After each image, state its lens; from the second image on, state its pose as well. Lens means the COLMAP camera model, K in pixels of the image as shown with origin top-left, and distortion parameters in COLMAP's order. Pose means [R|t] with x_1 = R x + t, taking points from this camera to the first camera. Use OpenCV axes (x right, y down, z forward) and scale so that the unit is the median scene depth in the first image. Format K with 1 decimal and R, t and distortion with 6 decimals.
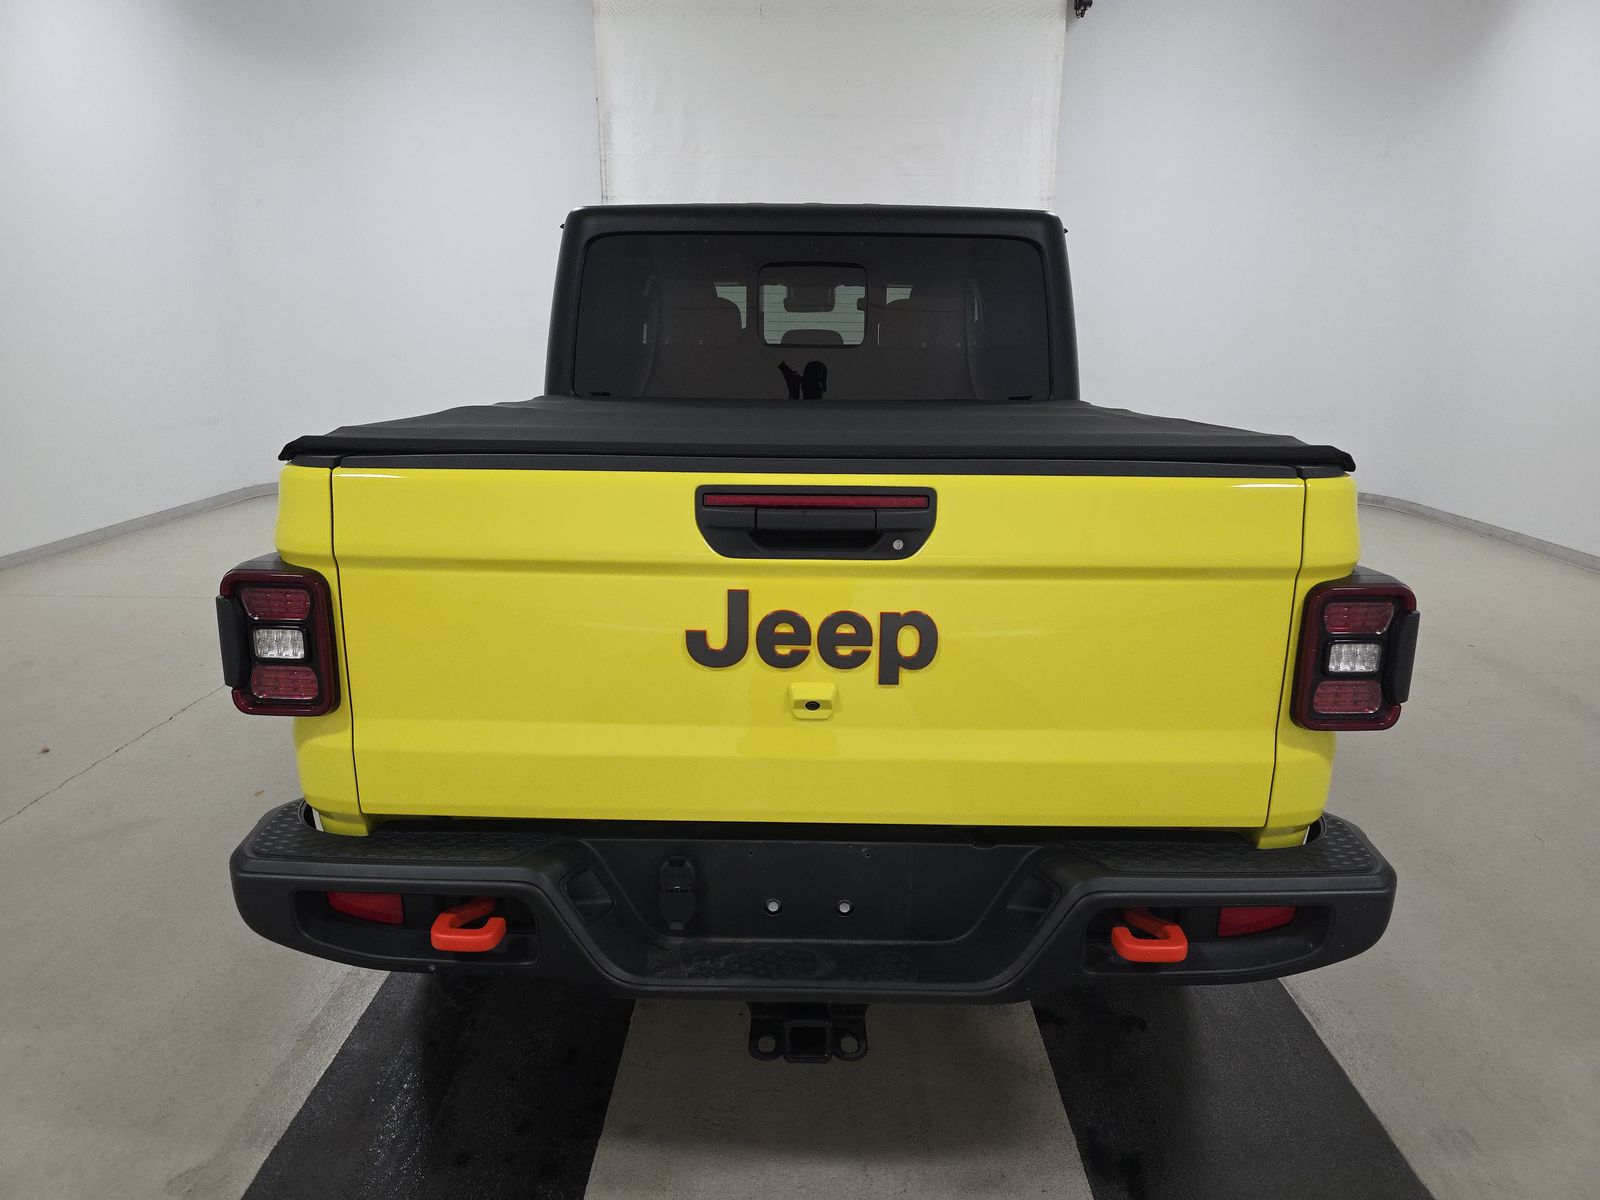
lens RADIAL K [[1078.7, 0, 800.0], [0, 1078.7, 600.0], [0, 0, 1]] dist [0.020403, -0.002722]
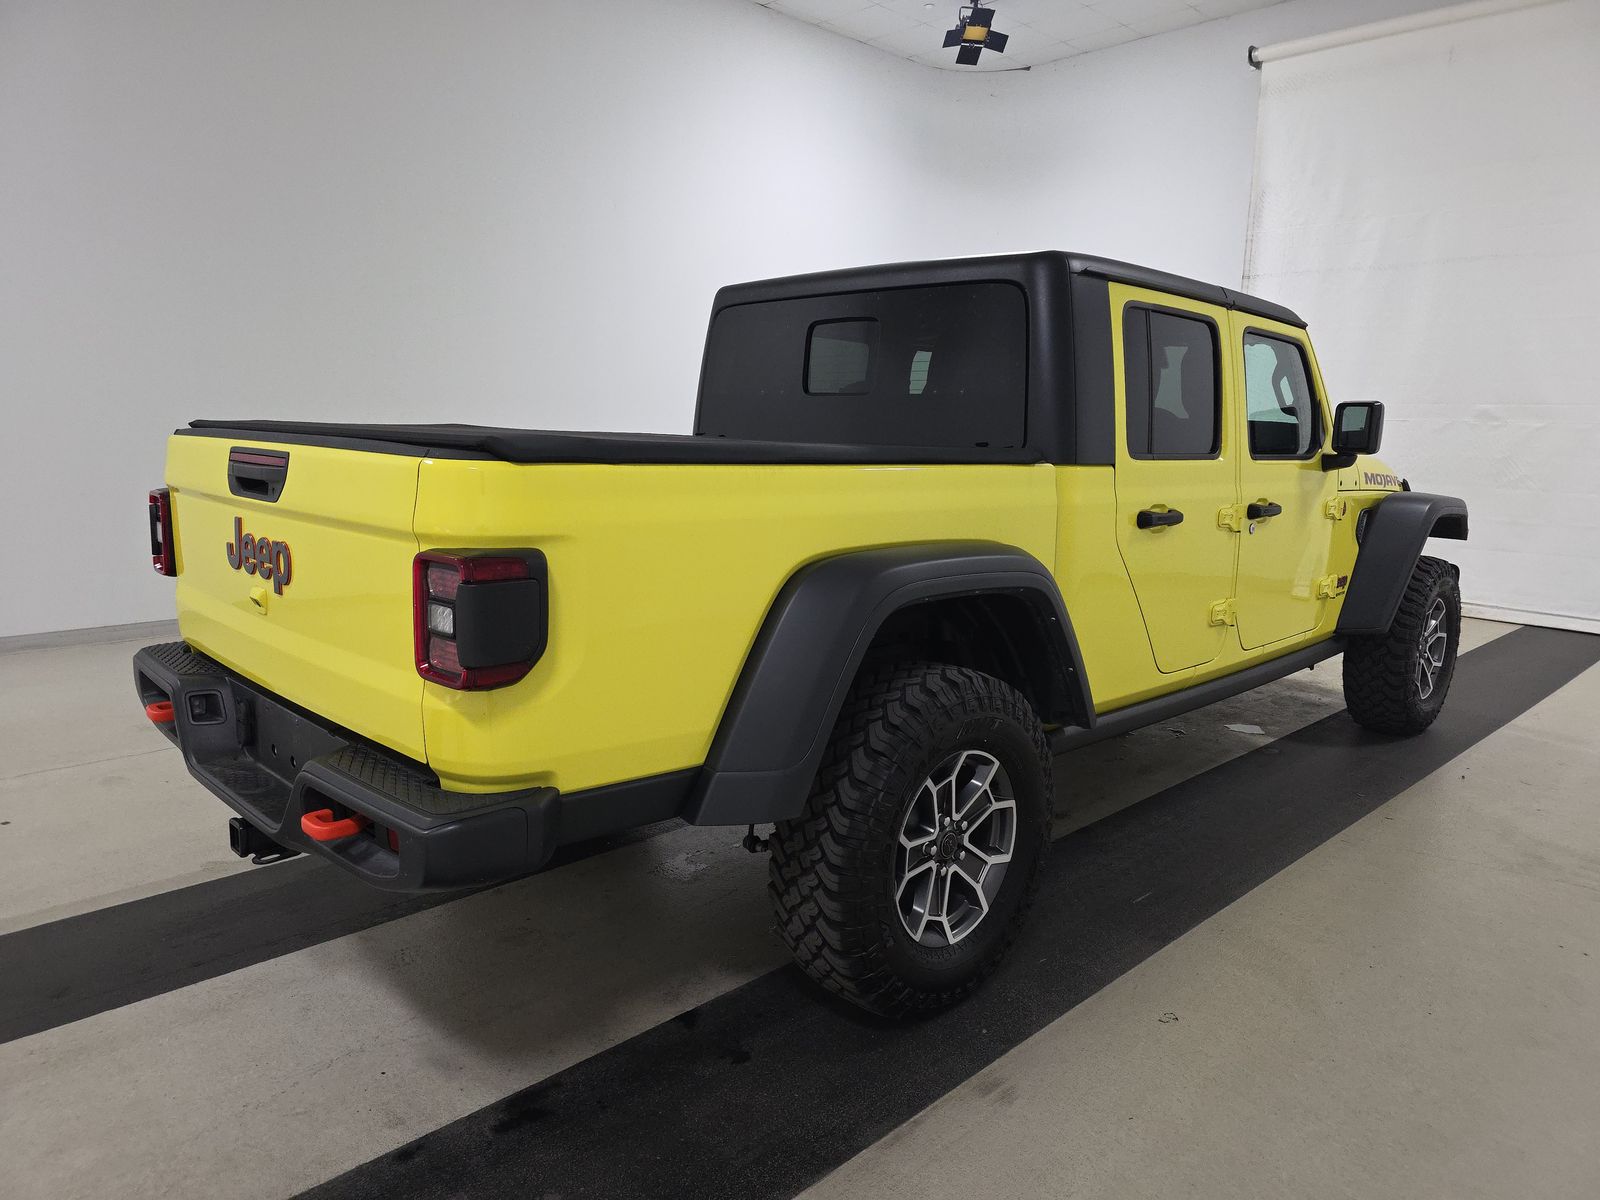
lens RADIAL K [[1078.7, 0, 800.0], [0, 1078.7, 600.0], [0, 0, 1]] dist [0.020403, -0.002722]
pose [[0.711960, 0.125025, -0.691001, 1.197399], [-0.184564, 0.982743, -0.012352, -0.015882], [0.677532, 0.136327, 0.722748, 0.340641]]
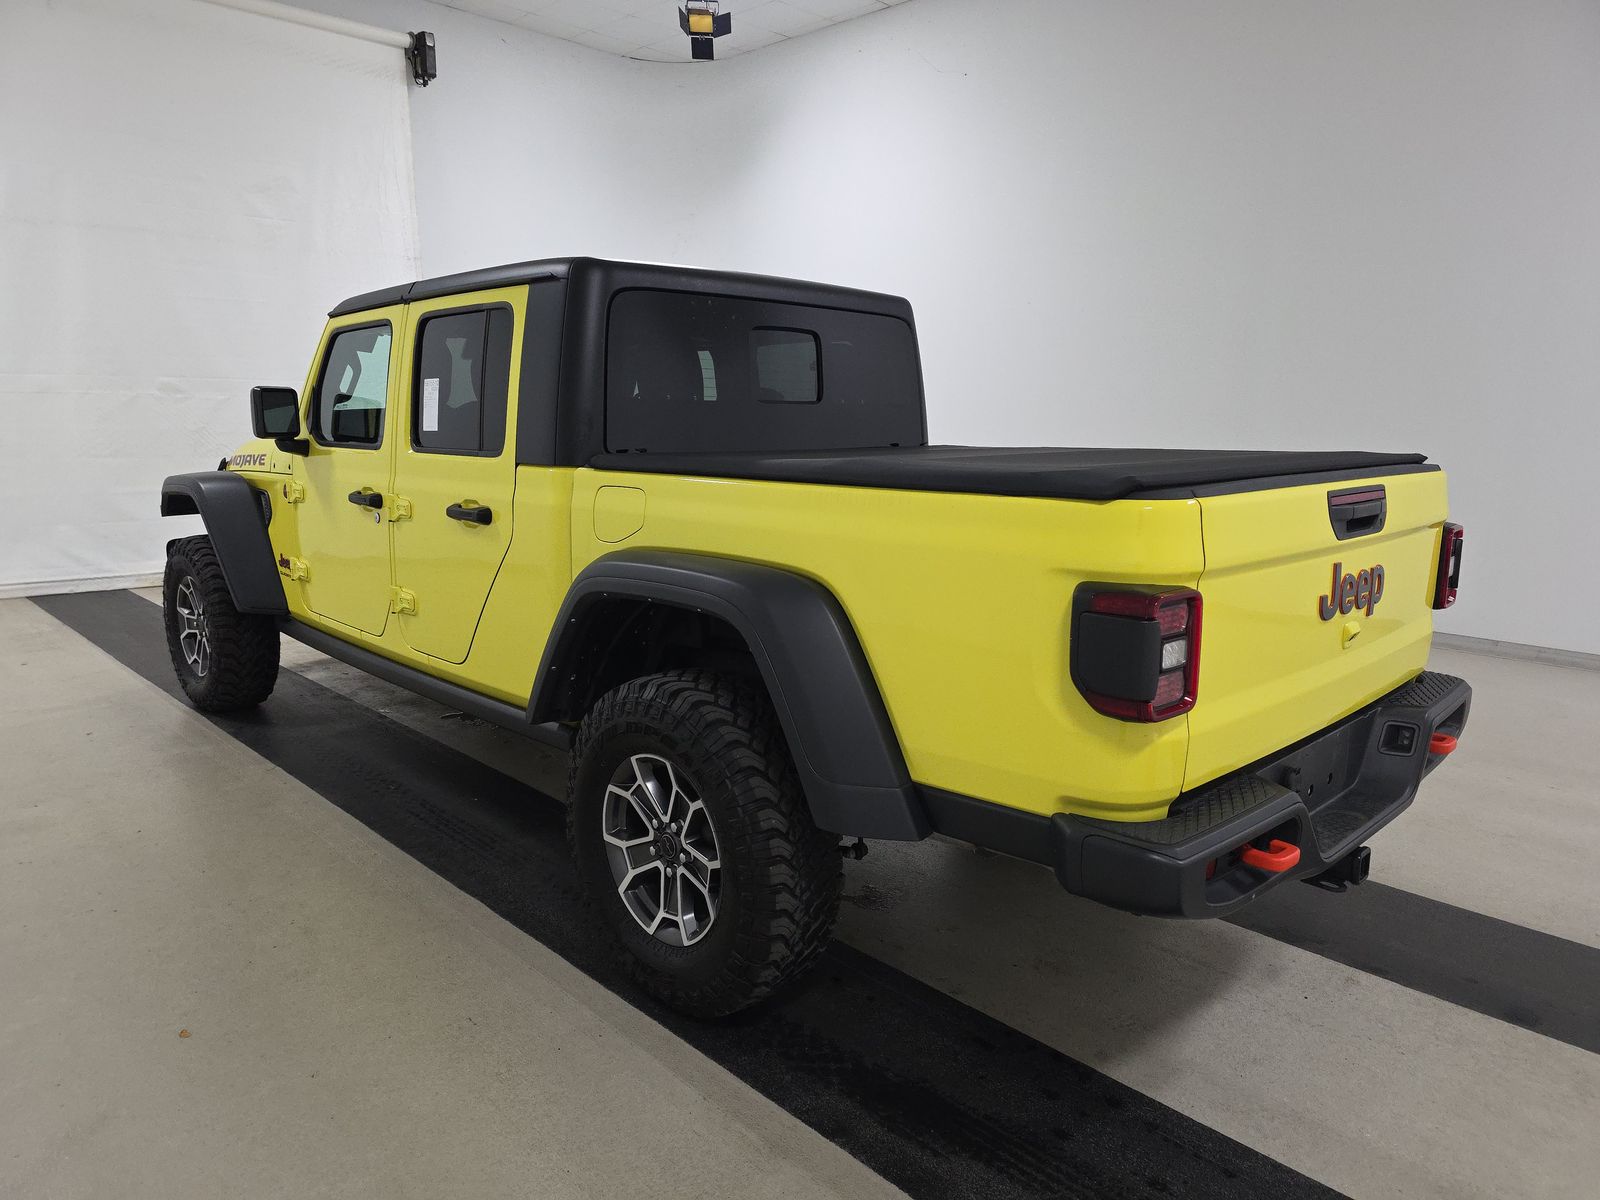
lens RADIAL K [[1078.7, 0, 800.0], [0, 1078.7, 600.0], [0, 0, 1]] dist [0.020403, -0.002722]
pose [[0.701509, -0.127765, 0.701115, -1.220688], [0.165305, 0.986139, 0.014307, -0.076191], [-0.693224, 0.105861, 0.712905, 0.354321]]
